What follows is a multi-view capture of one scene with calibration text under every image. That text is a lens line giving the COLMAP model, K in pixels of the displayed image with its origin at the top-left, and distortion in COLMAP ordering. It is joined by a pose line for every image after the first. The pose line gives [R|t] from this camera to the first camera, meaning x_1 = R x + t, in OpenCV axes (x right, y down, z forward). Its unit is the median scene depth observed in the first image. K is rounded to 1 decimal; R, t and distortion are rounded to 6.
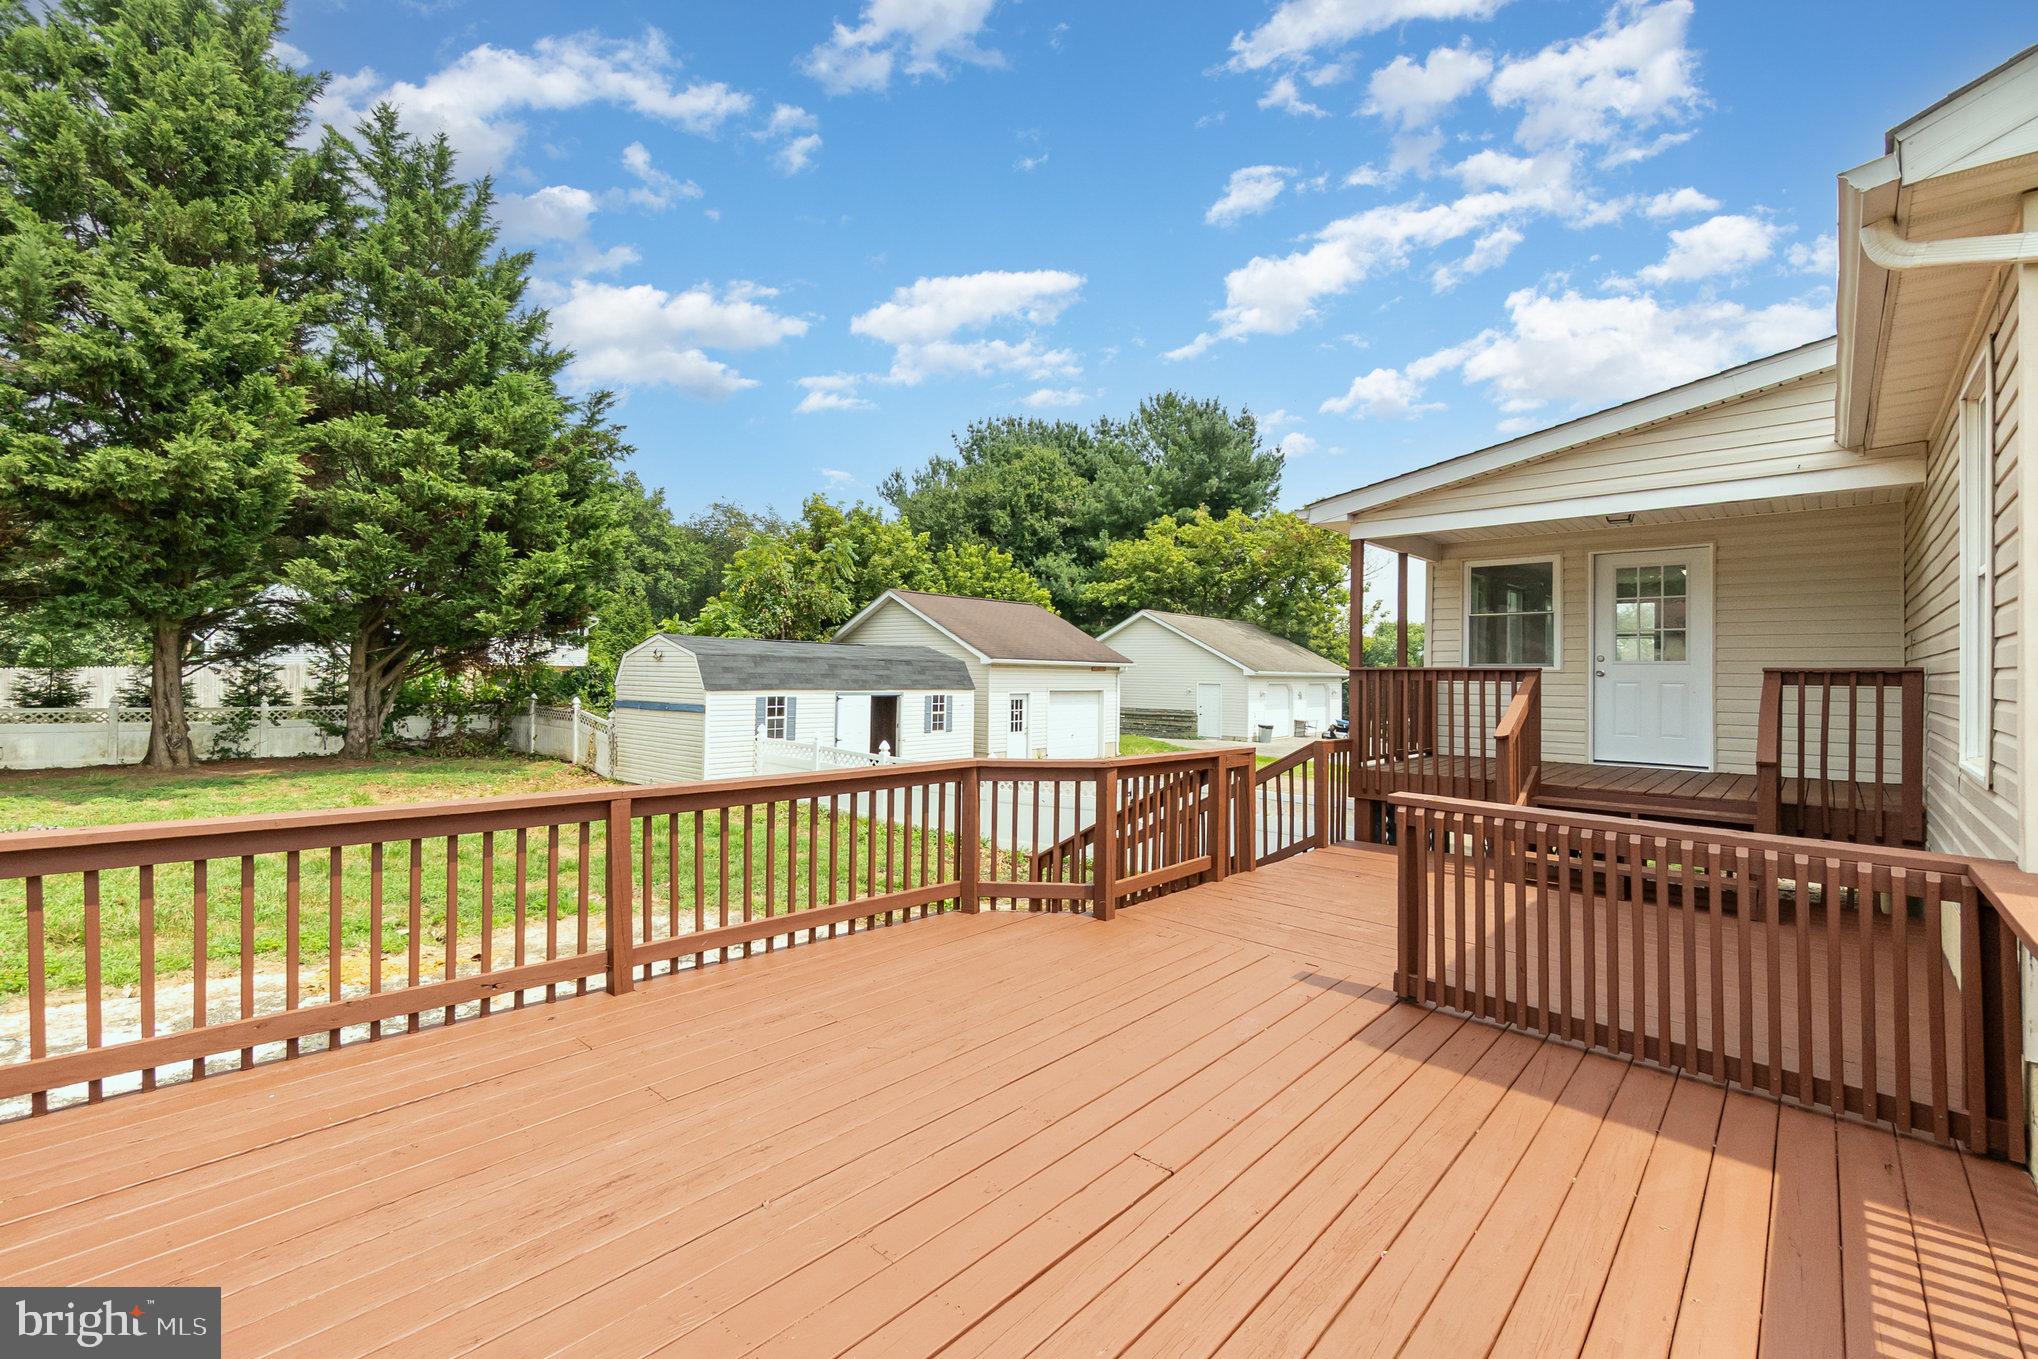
lens RADIAL K [[884.4, 0, 1002.7], [0, 884.4, 673.0], [0, 0, 1]] dist [-0.003161, -0.000355]
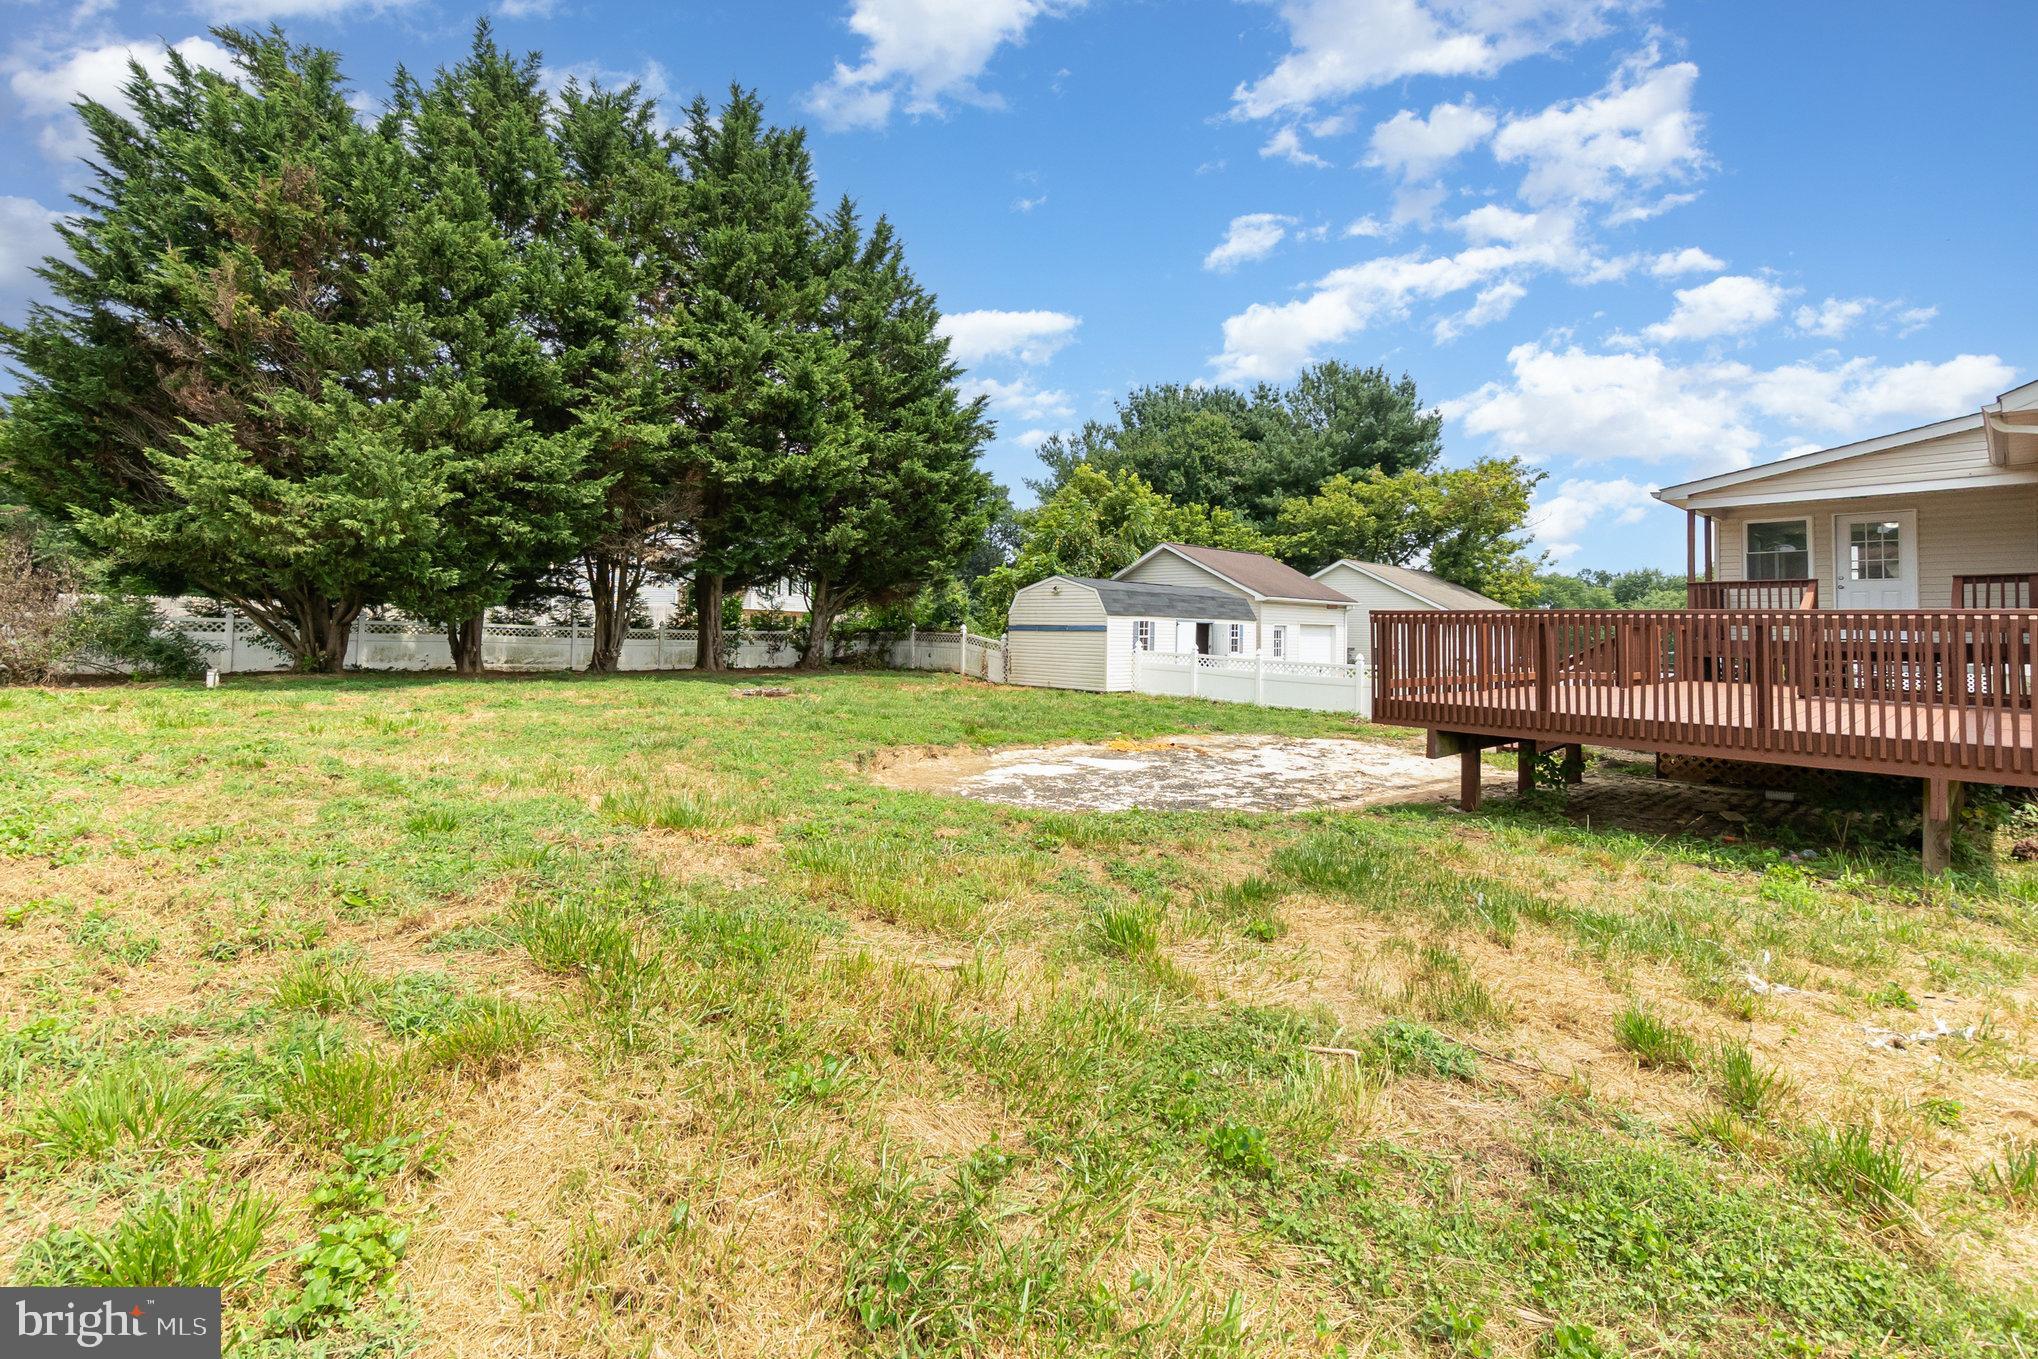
lens RADIAL K [[886.0, 0, 1009.9], [0, 886.0, 602.4], [0, 0, 1]] dist [-0.000209, 0.000153]
pose [[0.995586, -0.000397, -0.093854, -0.219228], [-0.002213, 0.999614, -0.027704, 0.023649], [0.093829, 0.027790, 0.995200, -0.243637]]
